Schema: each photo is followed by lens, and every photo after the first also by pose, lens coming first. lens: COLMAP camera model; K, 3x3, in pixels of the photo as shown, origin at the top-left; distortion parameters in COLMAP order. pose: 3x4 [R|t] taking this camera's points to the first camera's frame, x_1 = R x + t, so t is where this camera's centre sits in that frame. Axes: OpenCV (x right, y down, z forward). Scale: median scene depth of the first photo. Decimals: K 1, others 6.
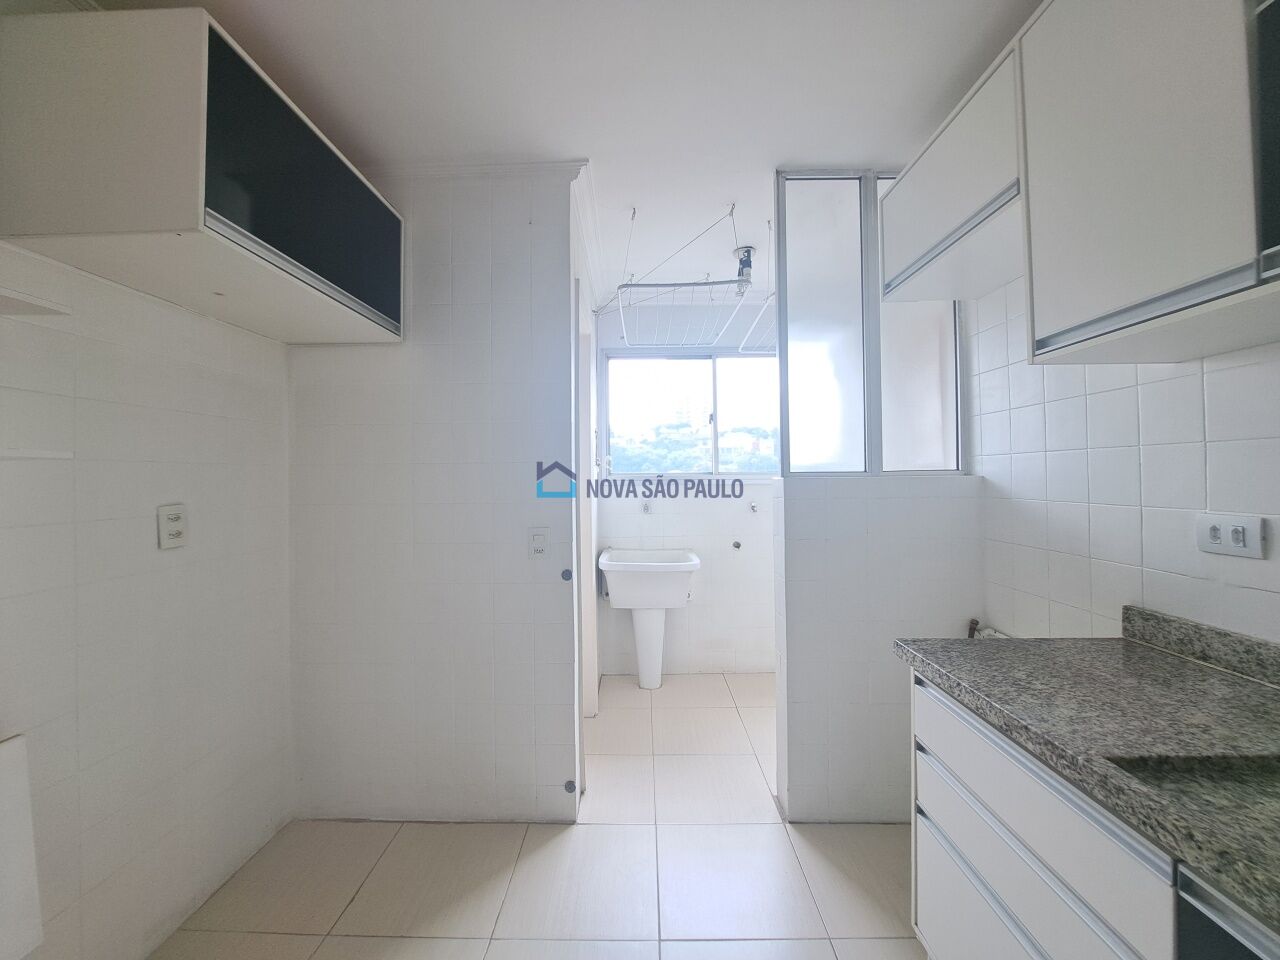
lens RADIAL K [[506.6, 0, 636.3], [0, 506.6, 472.1], [0, 0, 1]] dist [-0.016087, 0.000132]
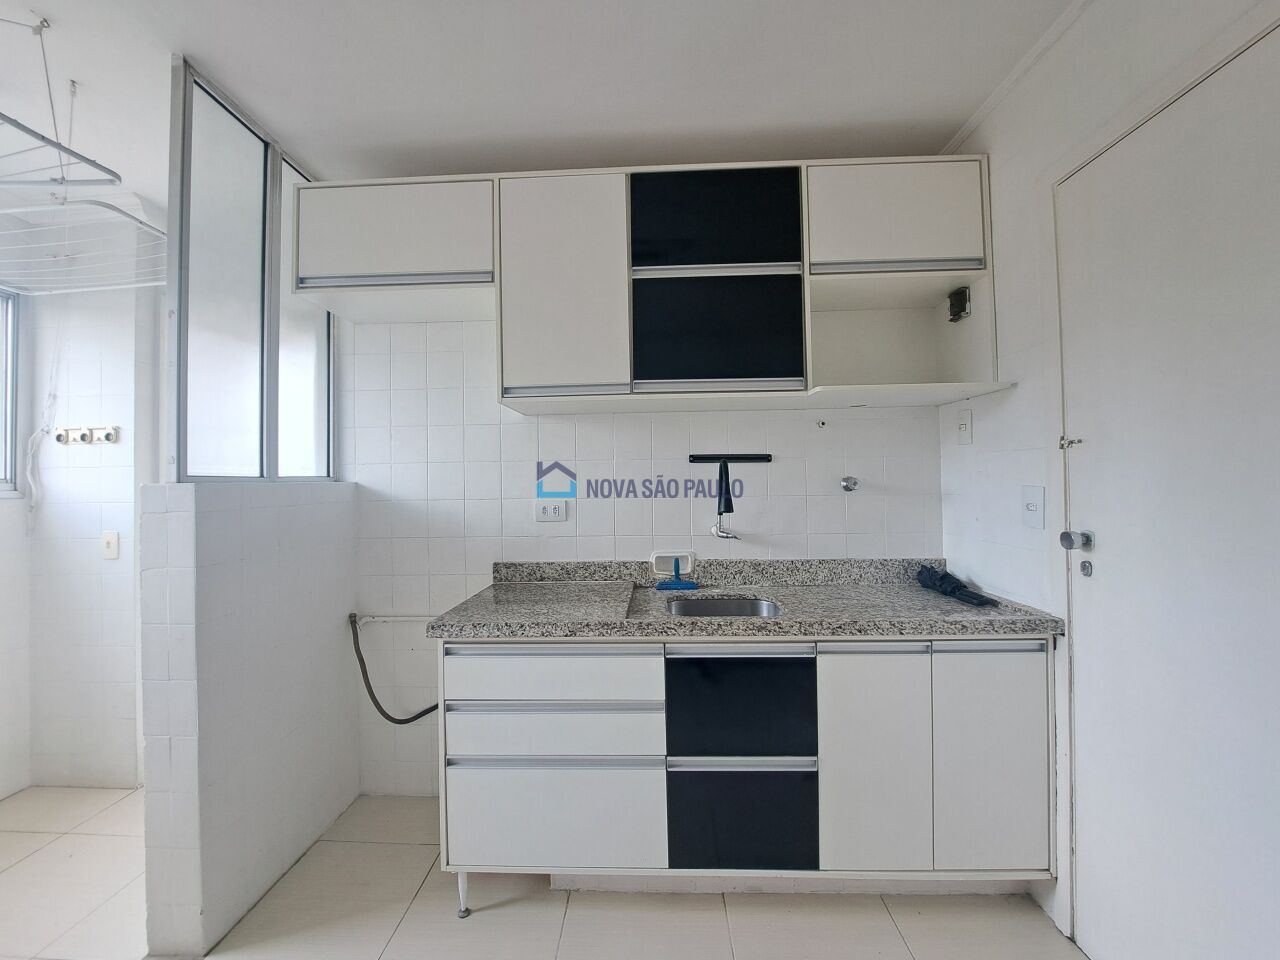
lens RADIAL K [[506.6, 0, 636.3], [0, 506.6, 472.1], [0, 0, 1]] dist [-0.016087, 0.000132]
pose [[0.019330, 0.027745, 0.999428, -0.601734], [0.005610, 0.999596, -0.027858, 0.028275], [-0.999797, 0.006145, 0.019167, 0.511758]]
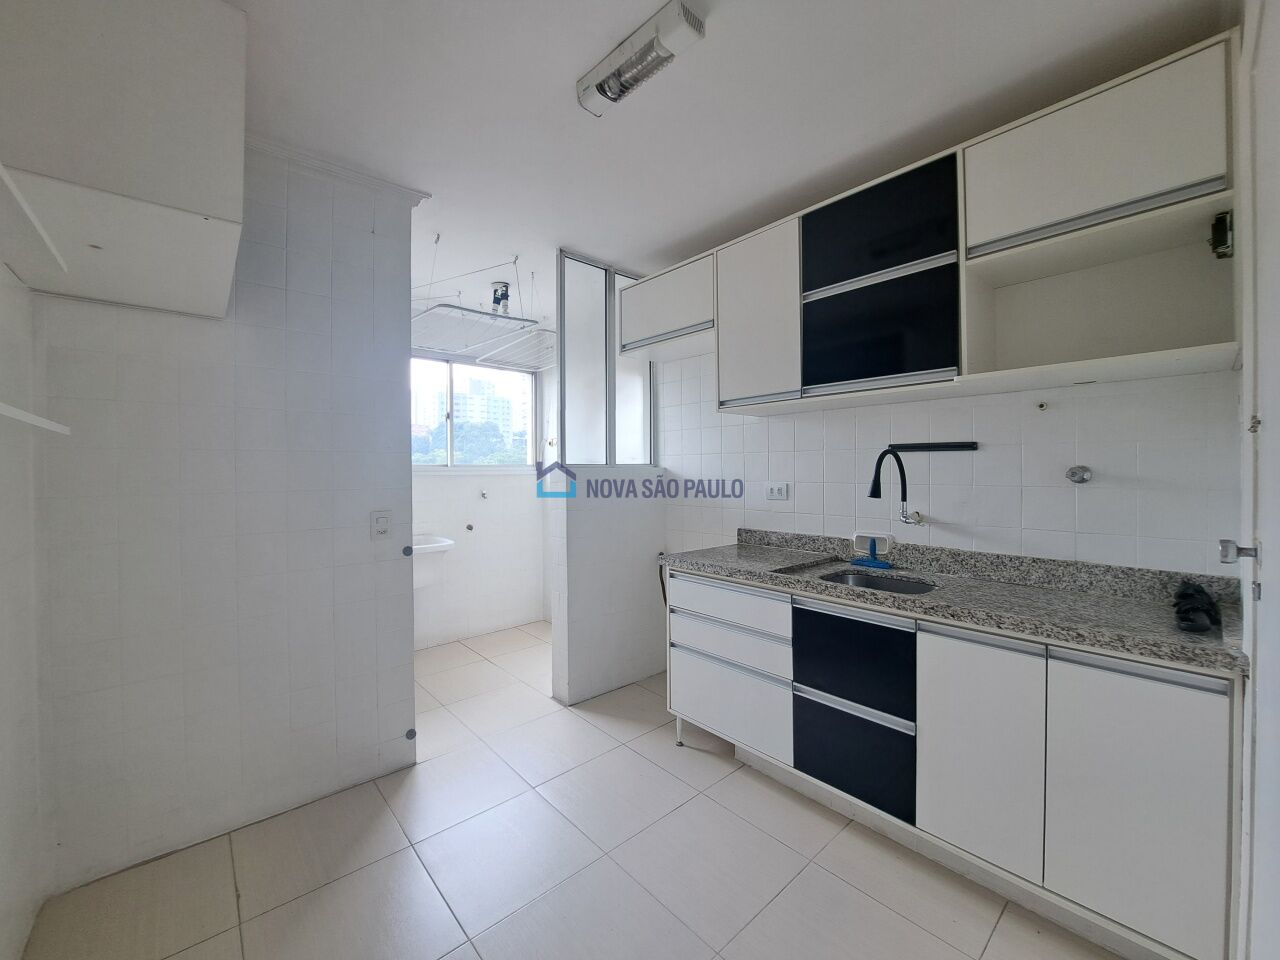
lens RADIAL K [[506.6, 0, 636.3], [0, 506.6, 472.1], [0, 0, 1]] dist [-0.016087, 0.000132]
pose [[0.735936, 0.002025, 0.677048, -0.777237], [-0.007617, 0.999957, 0.005290, 0.021292], [-0.677008, -0.009050, 0.735920, -0.278718]]
